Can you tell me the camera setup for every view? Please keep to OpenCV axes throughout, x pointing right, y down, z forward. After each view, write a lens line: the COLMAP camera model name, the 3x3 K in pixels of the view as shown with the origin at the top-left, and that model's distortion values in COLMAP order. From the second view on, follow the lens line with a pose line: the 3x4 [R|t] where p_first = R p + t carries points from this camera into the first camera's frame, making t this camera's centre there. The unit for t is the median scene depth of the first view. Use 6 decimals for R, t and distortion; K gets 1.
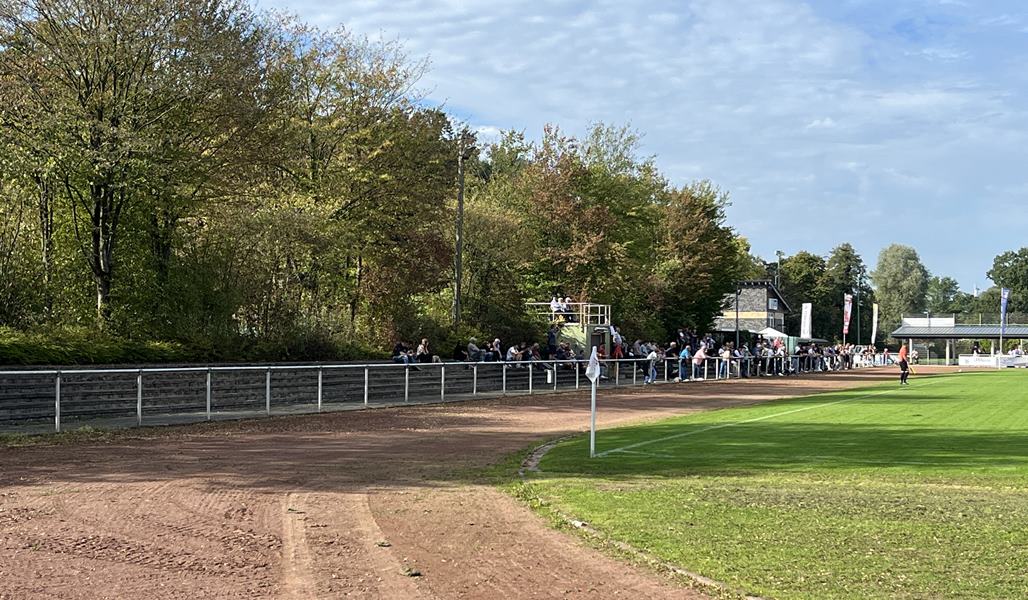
lens RADIAL K [[1542.3, 0, 512.5], [0, 1542.3, 301.1], [0, 0, 1]] dist [-0.007529, 0.000000]
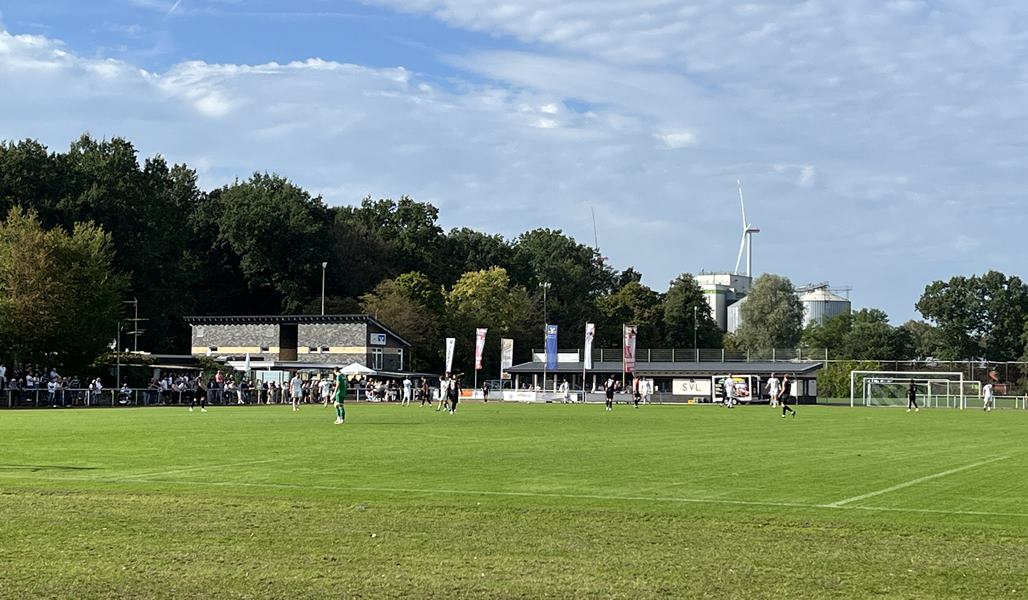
lens RADIAL K [[1772.9, 0, 515.9], [0, 1772.9, 300.4], [0, 0, 1]] dist [-0.102295, 0.000000]
pose [[0.993464, -0.000849, -0.114144, 0.222314], [-0.001265, 0.999829, -0.018447, -0.001154], [0.114140, 0.018471, 0.993293, -0.076862]]
